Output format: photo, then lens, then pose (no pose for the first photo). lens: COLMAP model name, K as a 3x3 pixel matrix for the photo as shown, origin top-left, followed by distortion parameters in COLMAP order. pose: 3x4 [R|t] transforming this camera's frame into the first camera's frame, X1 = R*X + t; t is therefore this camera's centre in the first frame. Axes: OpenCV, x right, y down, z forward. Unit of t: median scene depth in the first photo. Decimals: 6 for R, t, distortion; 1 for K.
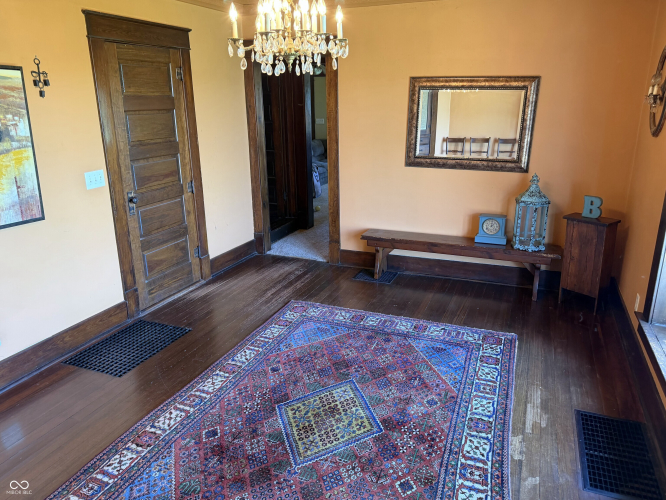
lens RADIAL K [[491.9, 0, 328.9], [0, 491.9, 249.5], [0, 0, 1]] dist [0.161834, -0.201471]
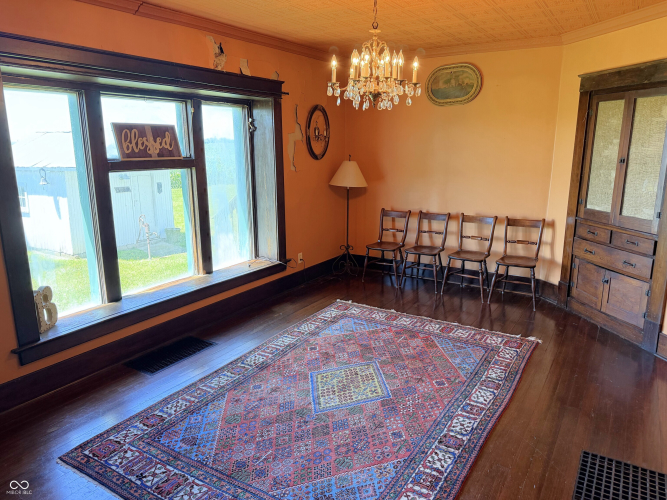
lens RADIAL K [[492.7, 0, 329.4], [0, 492.7, 249.5], [0, 0, 1]] dist [0.161834, -0.201471]
pose [[-0.984739, -0.031723, 0.171123, -0.147348], [0.057385, 0.869075, 0.491340, -0.529592], [-0.164305, 0.493662, -0.853992, 1.800545]]
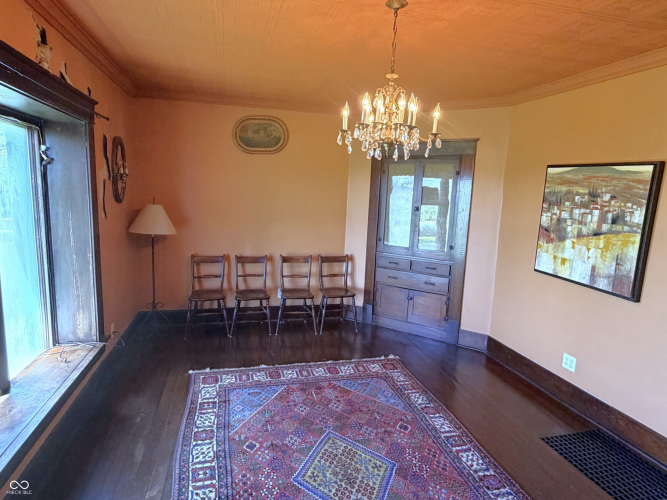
lens RADIAL K [[406.1, 0, 333.5], [0, 406.1, 250.0], [0, 0, 1]] dist [-0.003179, -0.000313]
pose [[-0.799087, 0.061192, -0.598093, 0.472251], [-0.211932, 0.902280, 0.375466, -0.373343], [0.562623, 0.426785, -0.708032, 1.319523]]
